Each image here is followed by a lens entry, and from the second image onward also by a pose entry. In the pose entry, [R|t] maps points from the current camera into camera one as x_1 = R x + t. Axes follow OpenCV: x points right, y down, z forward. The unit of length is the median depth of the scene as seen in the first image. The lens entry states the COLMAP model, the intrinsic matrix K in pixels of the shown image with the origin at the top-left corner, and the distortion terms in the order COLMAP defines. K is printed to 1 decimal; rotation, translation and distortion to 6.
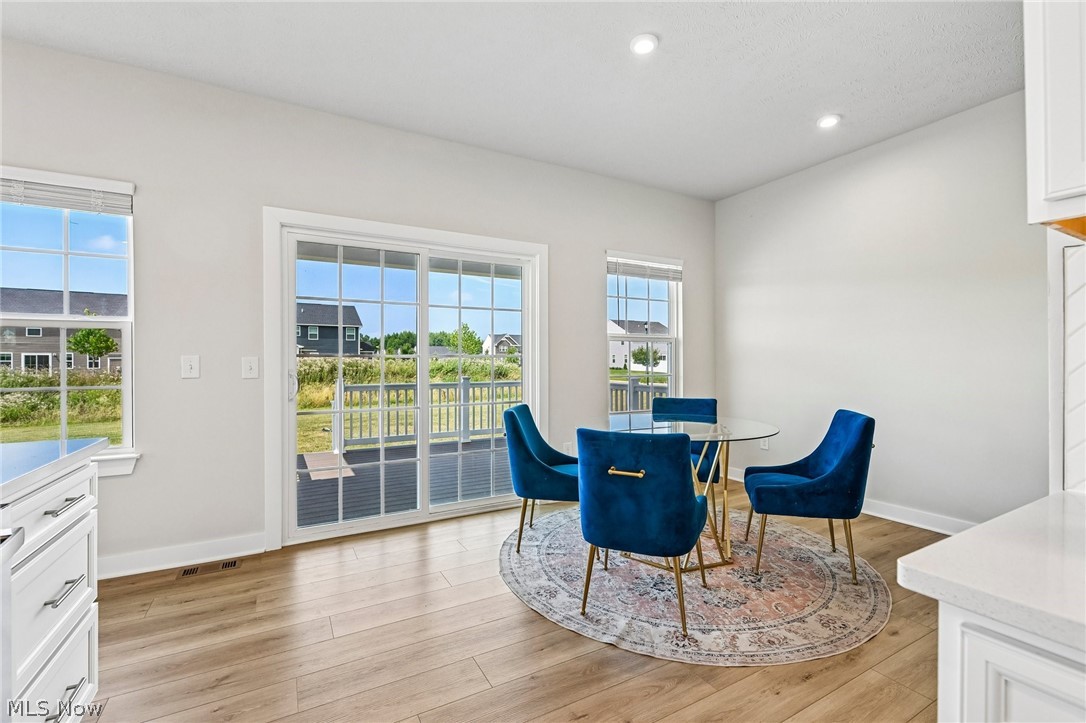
lens RADIAL K [[481.9, 0, 552.5], [0, 481.9, 355.8], [0, 0, 1]] dist [0.001266, -0.002502]
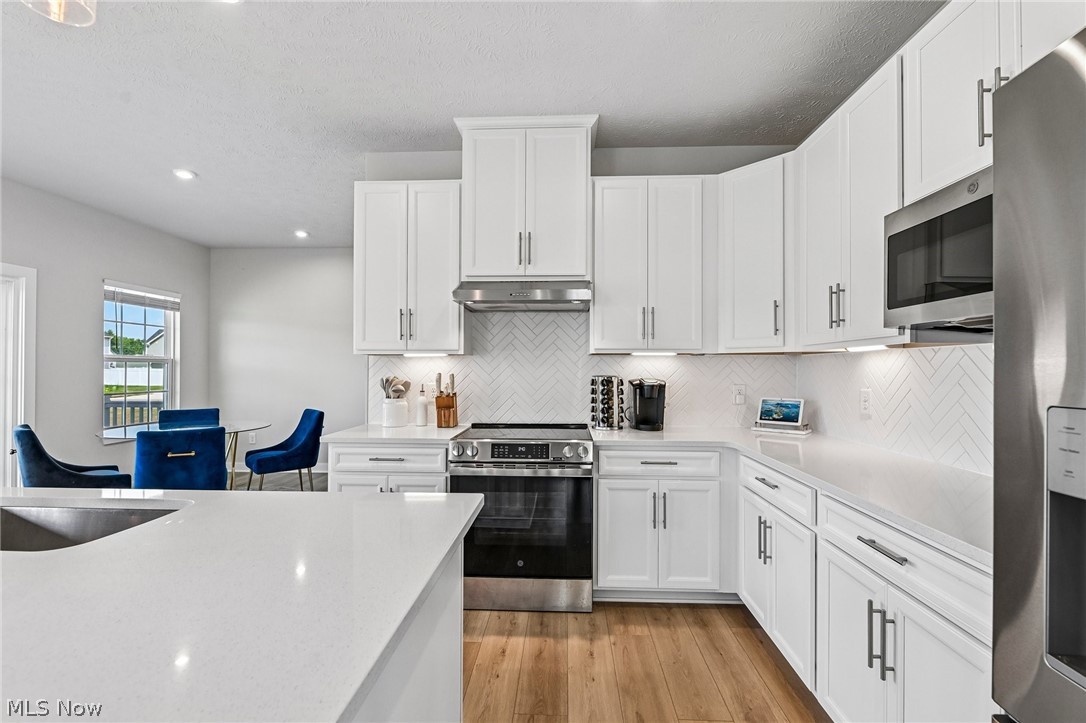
lens RADIAL K [[481.9, 0, 542.5], [0, 481.9, 363.0], [0, 0, 1]] dist [0.001266, -0.002502]
pose [[0.543030, 0.008700, 0.839668, -0.351007], [-0.010258, 0.999940, -0.003726, -0.047086], [-0.839650, -0.006590, 0.543087, -0.575659]]
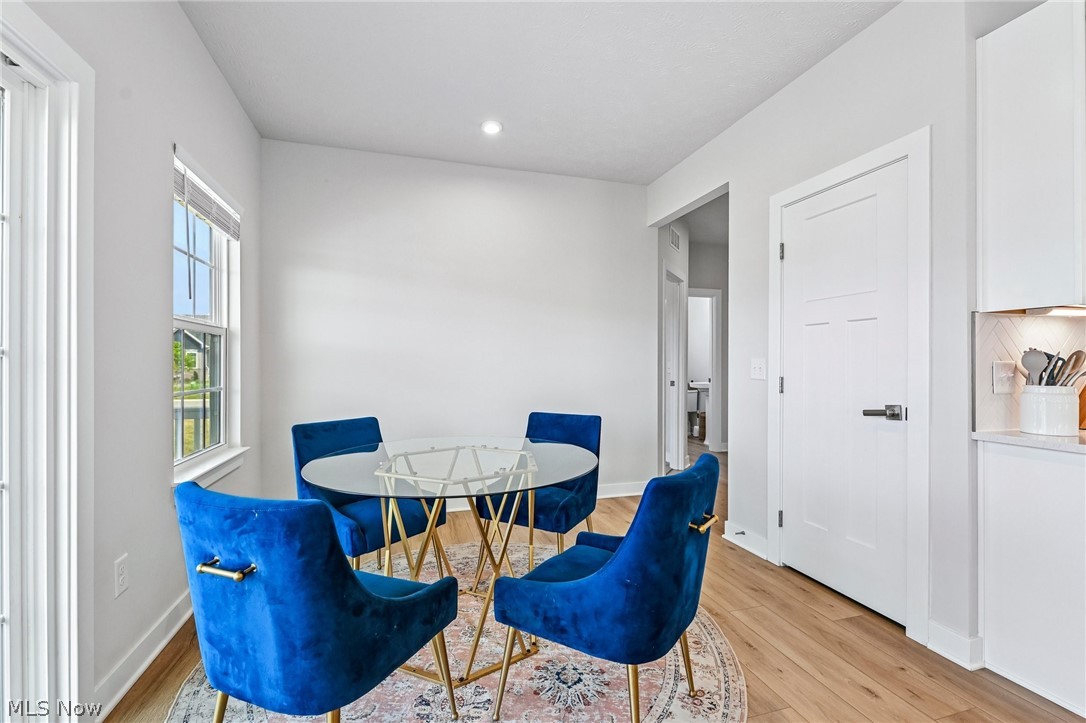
lens RADIAL K [[481.9, 0, 544.2], [0, 481.9, 360.1], [0, 0, 1]] dist [0.001266, -0.002502]
pose [[0.225109, 0.003821, 0.974326, -0.379480], [-0.011174, 0.999937, -0.001340, 0.000646], [-0.974269, -0.010585, 0.225138, 0.674321]]
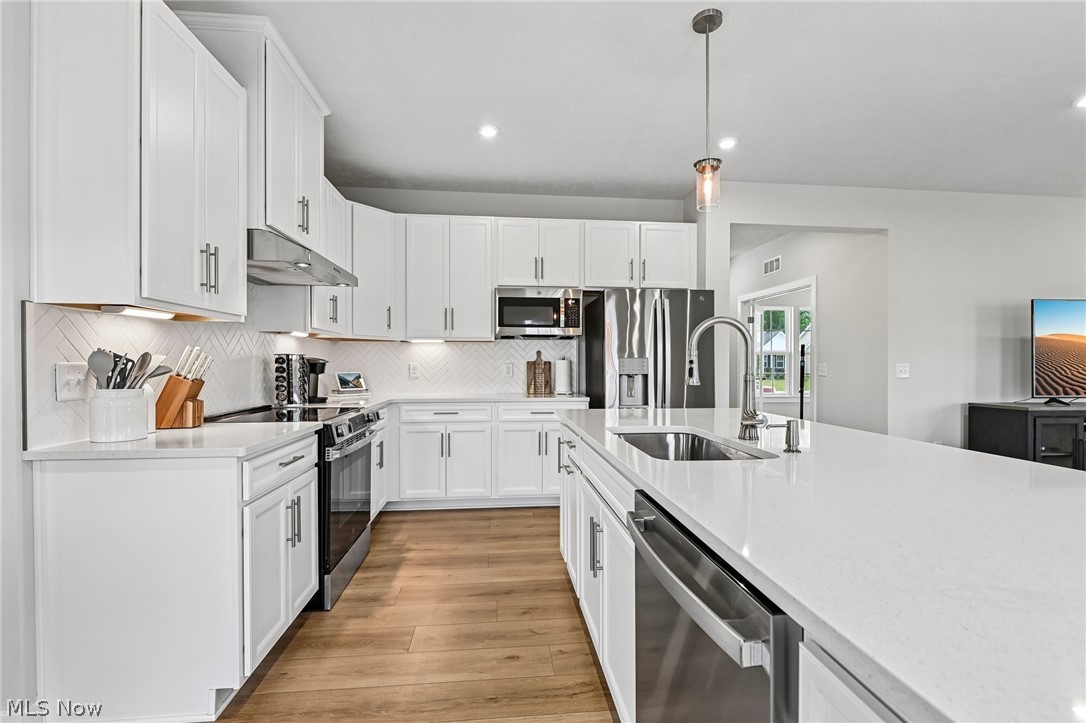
lens RADIAL K [[481.9, 0, 544.5], [0, 481.9, 370.7], [0, 0, 1]] dist [0.001266, -0.002502]
pose [[-0.912565, -0.013912, 0.408694, -0.340150], [-0.012278, 0.999903, 0.006622, -0.005941], [-0.408746, 0.001025, -0.912647, 0.516048]]
